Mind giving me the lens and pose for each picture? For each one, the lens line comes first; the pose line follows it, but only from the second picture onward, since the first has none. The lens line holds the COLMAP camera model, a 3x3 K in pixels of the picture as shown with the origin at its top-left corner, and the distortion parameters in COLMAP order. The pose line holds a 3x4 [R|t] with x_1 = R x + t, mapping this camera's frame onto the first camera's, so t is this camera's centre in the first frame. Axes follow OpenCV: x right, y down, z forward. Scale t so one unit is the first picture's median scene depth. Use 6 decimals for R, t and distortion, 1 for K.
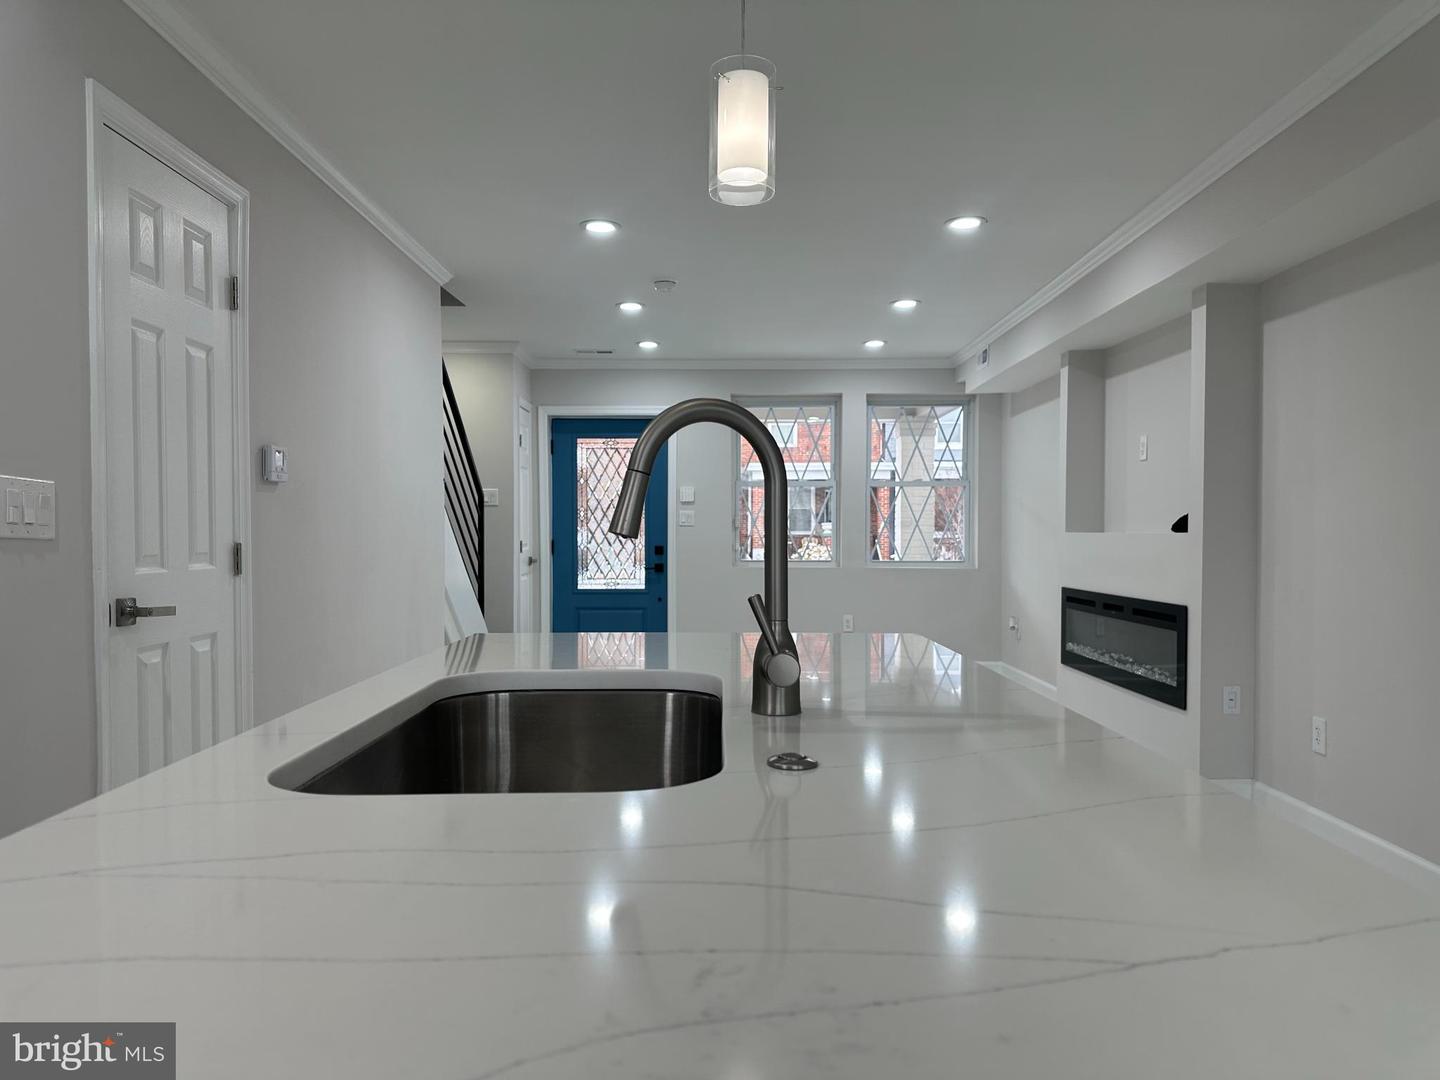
lens RADIAL K [[1005.5, 0, 720.0], [0, 1005.5, 540.0], [0, 0, 1]] dist [0.006944, -0.002104]
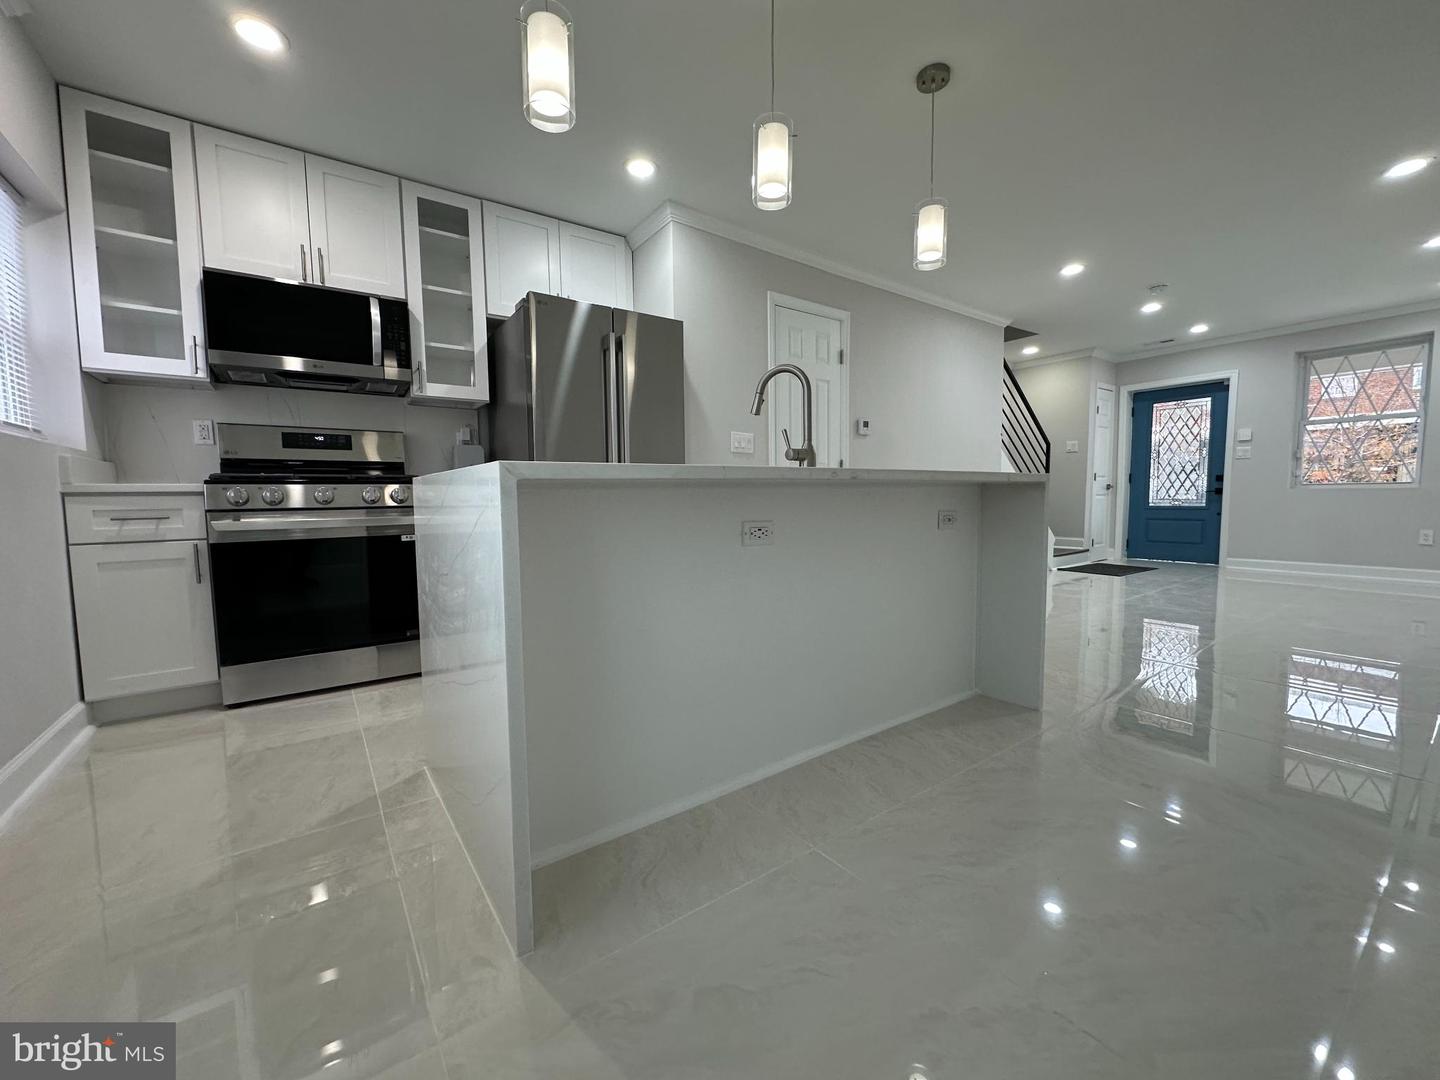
lens RADIAL K [[576.4, 0, 720.0], [0, 576.4, 540.0], [0, 0, 1]] dist [-0.000741, 0.000032]
pose [[0.572856, 0.055153, -0.817799, 0.204661], [0.002368, 0.997618, 0.068939, 0.040092], [0.819653, -0.041428, 0.571361, -0.021302]]
